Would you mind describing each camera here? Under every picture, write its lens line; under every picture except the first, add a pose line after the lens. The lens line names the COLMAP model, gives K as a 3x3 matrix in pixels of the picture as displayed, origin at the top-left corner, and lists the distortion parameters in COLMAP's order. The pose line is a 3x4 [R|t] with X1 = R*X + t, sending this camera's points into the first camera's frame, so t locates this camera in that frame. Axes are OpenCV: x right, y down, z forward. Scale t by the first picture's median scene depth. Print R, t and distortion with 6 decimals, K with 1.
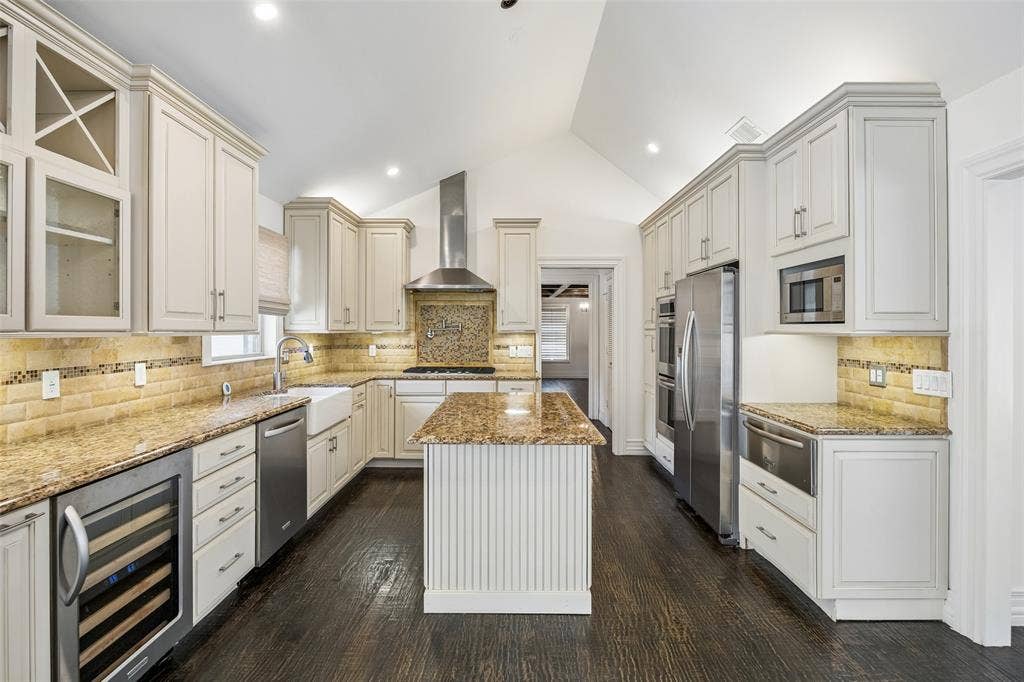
lens RADIAL K [[484.5, 0, 510.4], [0, 484.5, 333.3], [0, 0, 1]] dist [-0.015743, 0.000163]
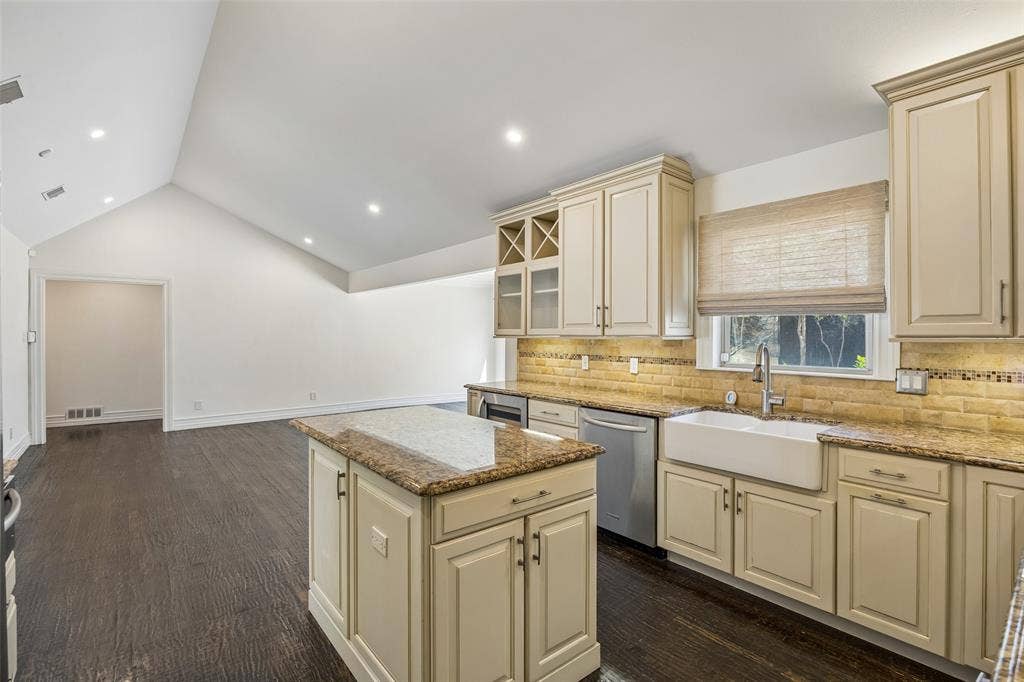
lens RADIAL K [[475.5, 0, 508.0], [0, 475.5, 336.0], [0, 0, 1]] dist [0.001408, 0.000225]
pose [[-0.770751, -0.001898, -0.637134, 0.358989], [-0.008053, 0.999945, 0.006763, -0.009077], [0.637086, 0.010344, -0.770723, 1.532486]]
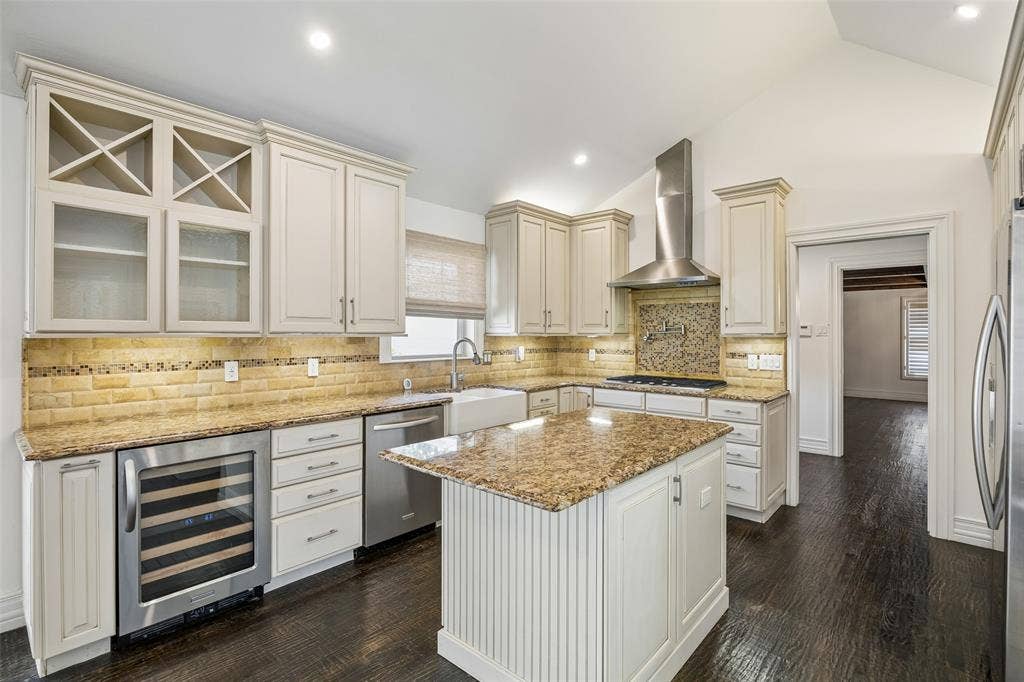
lens RADIAL K [[484.5, 0, 510.4], [0, 484.5, 333.3], [0, 0, 1]] dist [-0.015743, 0.000163]
pose [[0.749519, 0.000207, -0.661982, 0.373837], [-0.006196, 0.999958, -0.006702, 0.001222], [0.661953, 0.009125, 0.749490, 0.323285]]
